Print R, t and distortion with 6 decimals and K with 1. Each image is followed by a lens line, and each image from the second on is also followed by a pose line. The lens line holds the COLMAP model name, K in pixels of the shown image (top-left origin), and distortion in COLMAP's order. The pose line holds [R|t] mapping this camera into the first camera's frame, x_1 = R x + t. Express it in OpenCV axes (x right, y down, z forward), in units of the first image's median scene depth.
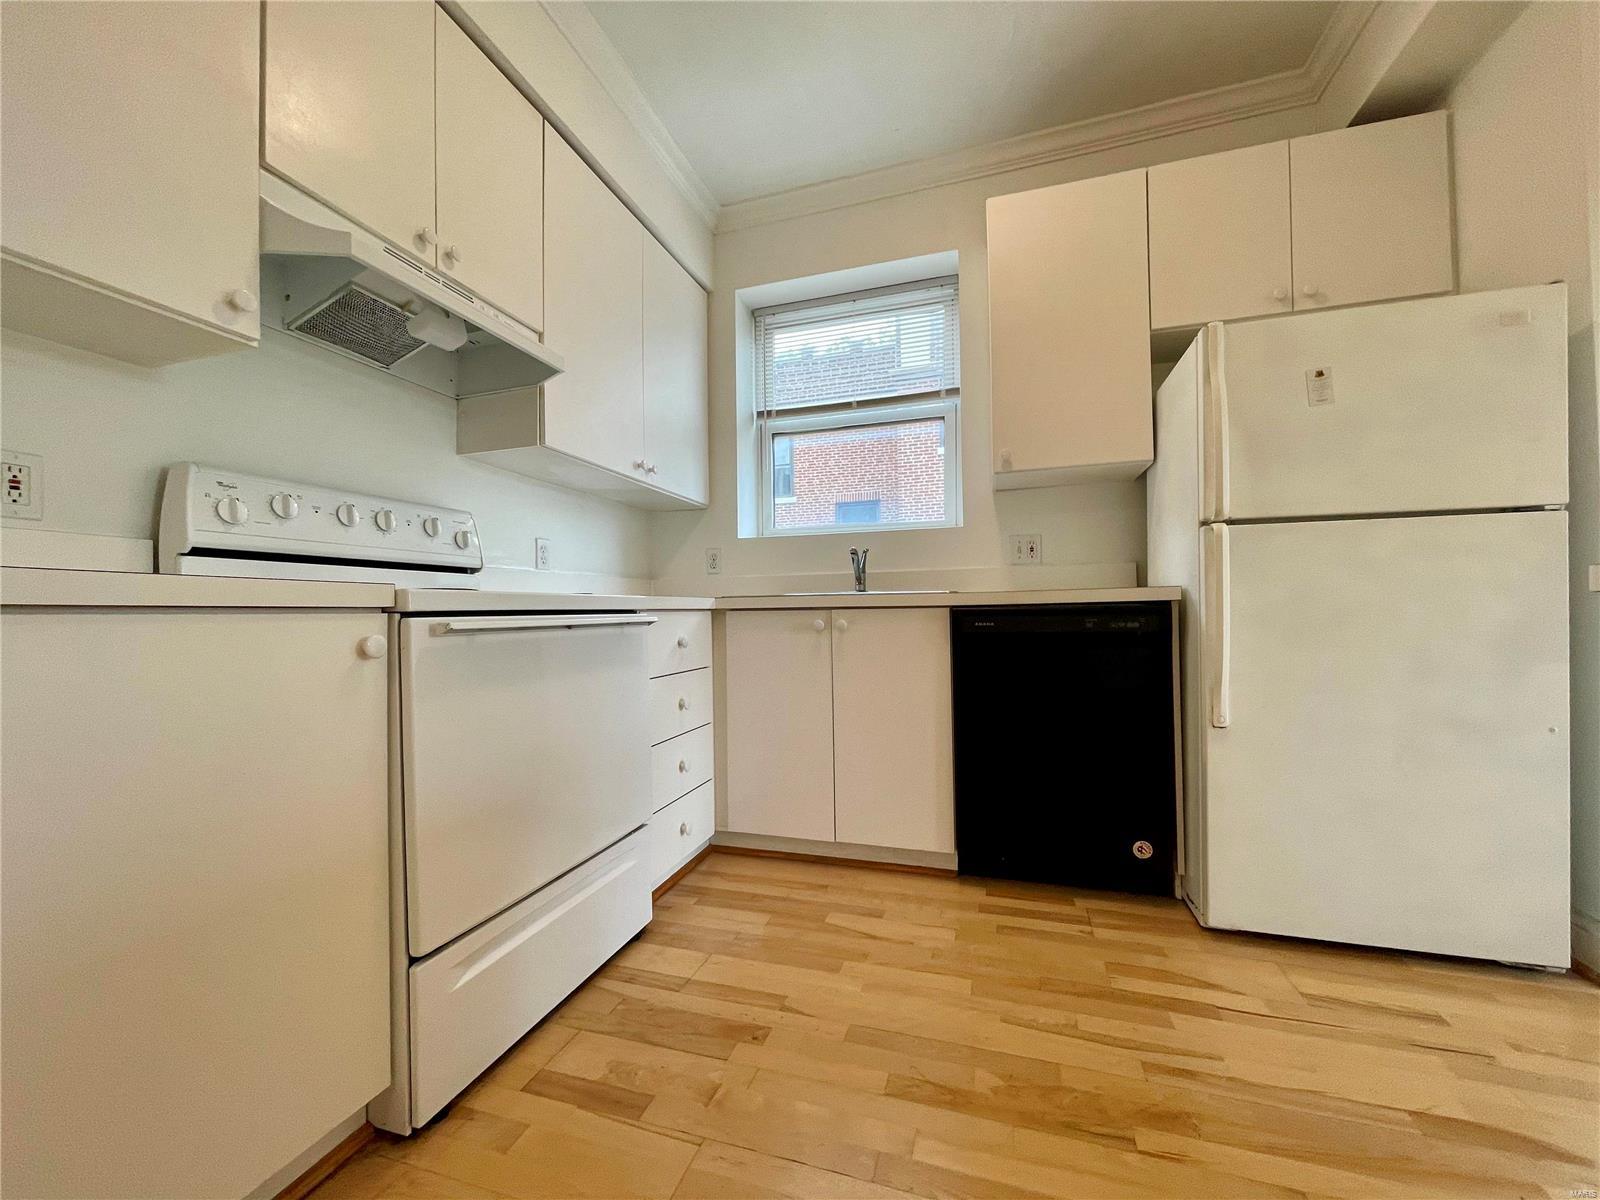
lens RADIAL K [[639.5, 0, 791.9], [0, 639.5, 605.6], [0, 0, 1]] dist [0.001508, 0.000055]
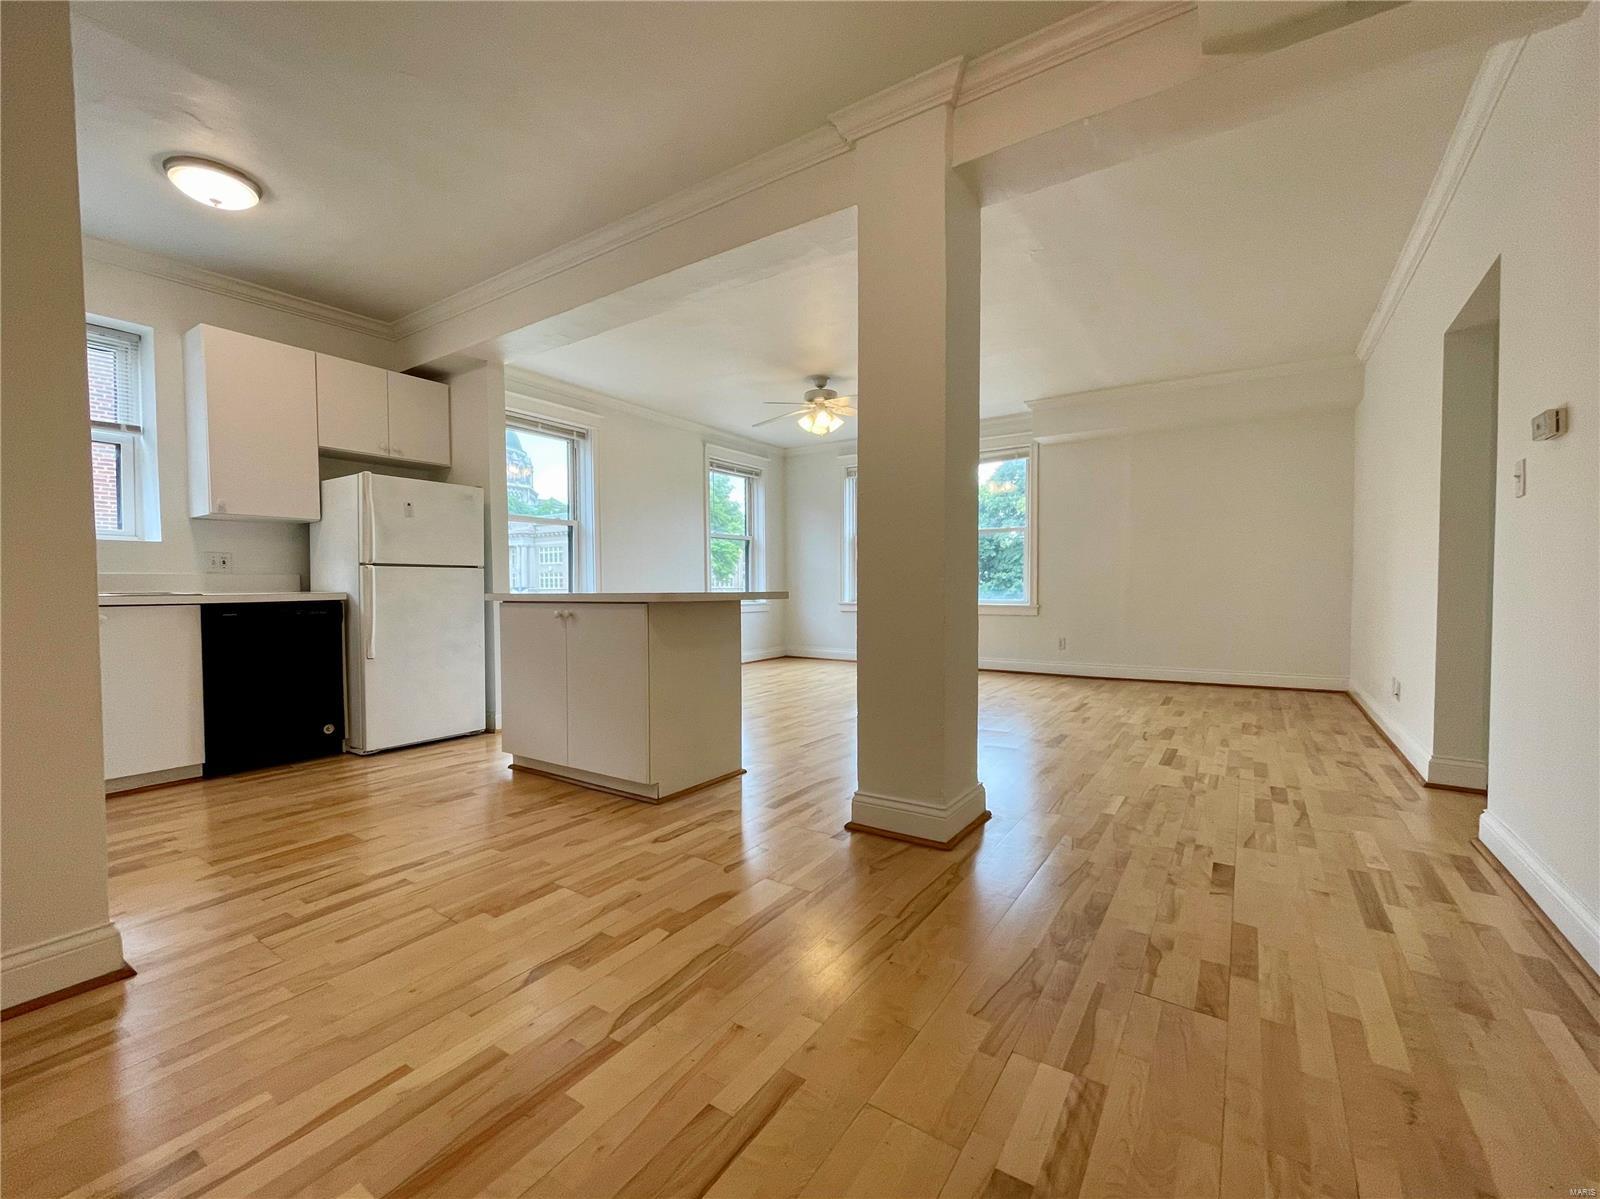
lens RADIAL K [[663.6, 0, 794.6], [0, 663.6, 605.6], [0, 0, 1]] dist [-0.001857, -0.000136]
pose [[0.267511, -0.015726, 0.963426, -0.985028], [-0.005755, 0.999823, 0.017918, -0.034731], [-0.963538, -0.010338, 0.267373, -0.874077]]
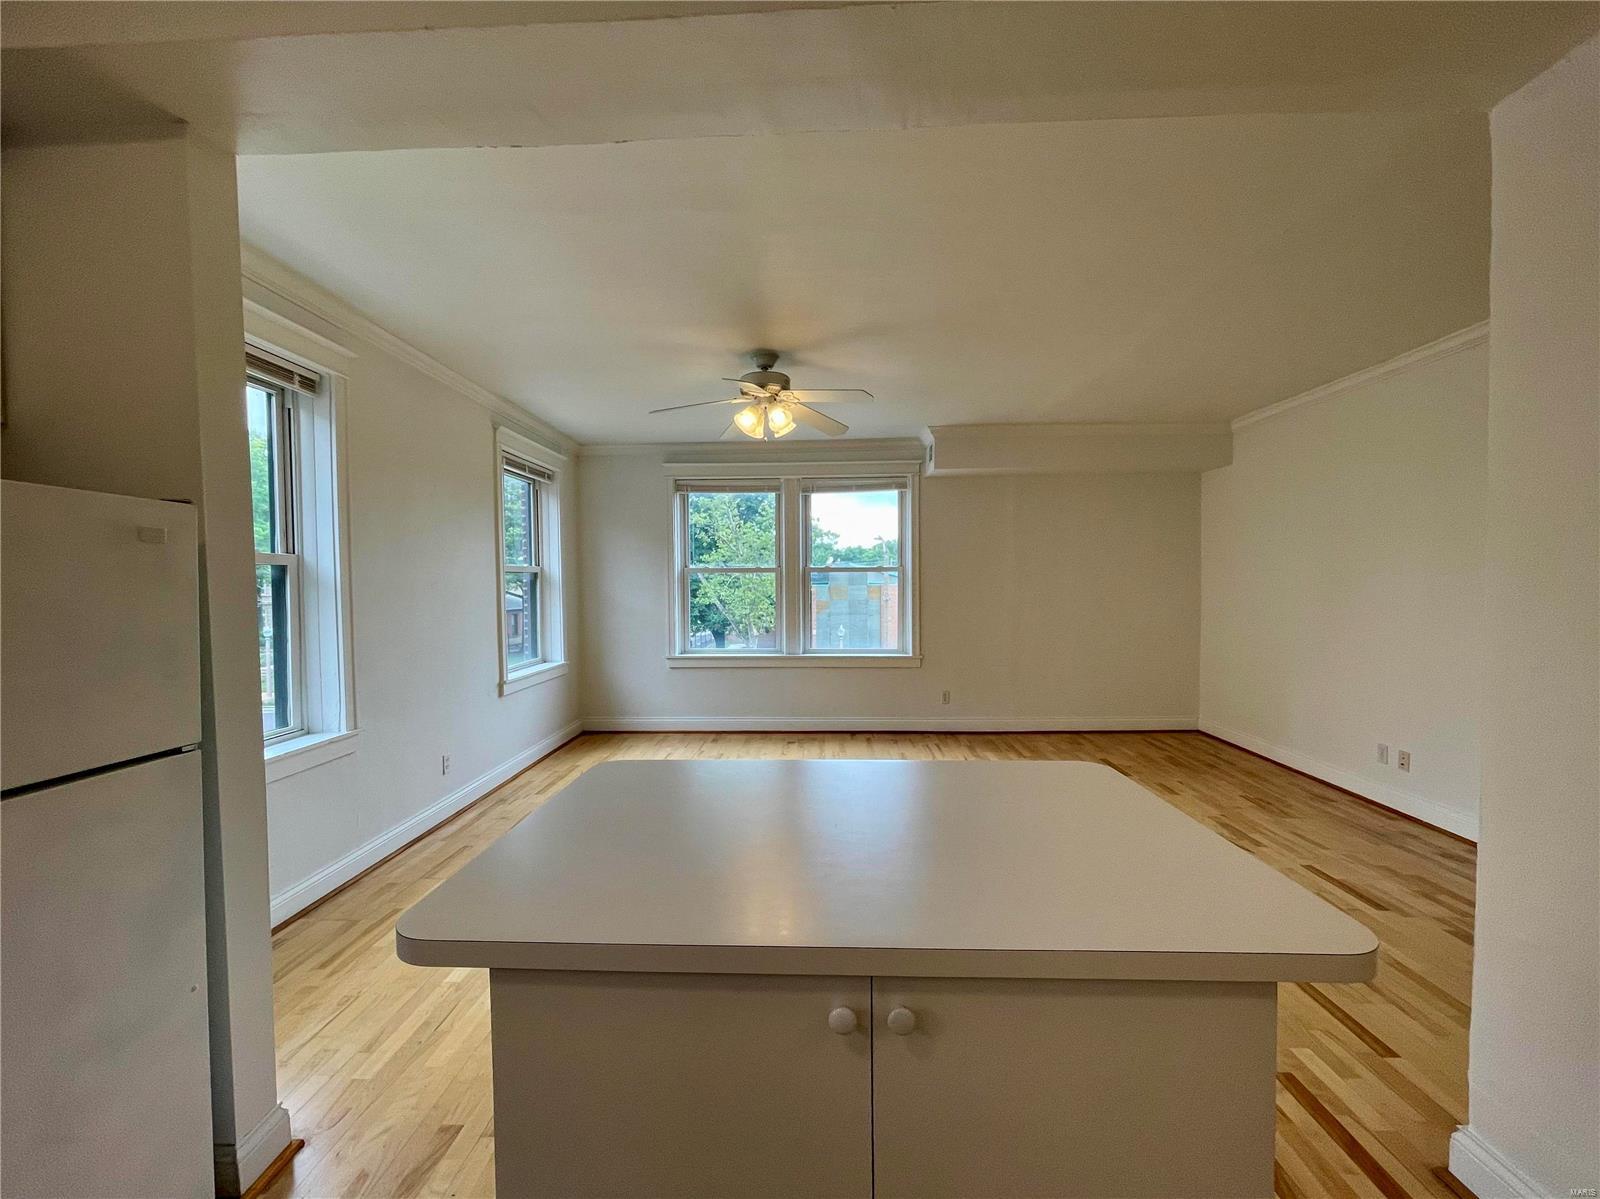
lens RADIAL K [[650.2, 0, 791.2], [0, 650.2, 606.9], [0, 0, 1]] dist [-0.003586, 0.000238]
pose [[-0.268143, -0.014768, 0.963266, 0.051819], [0.006217, 0.999835, 0.017059, -0.286177], [-0.963359, 0.010563, -0.268007, 0.325205]]
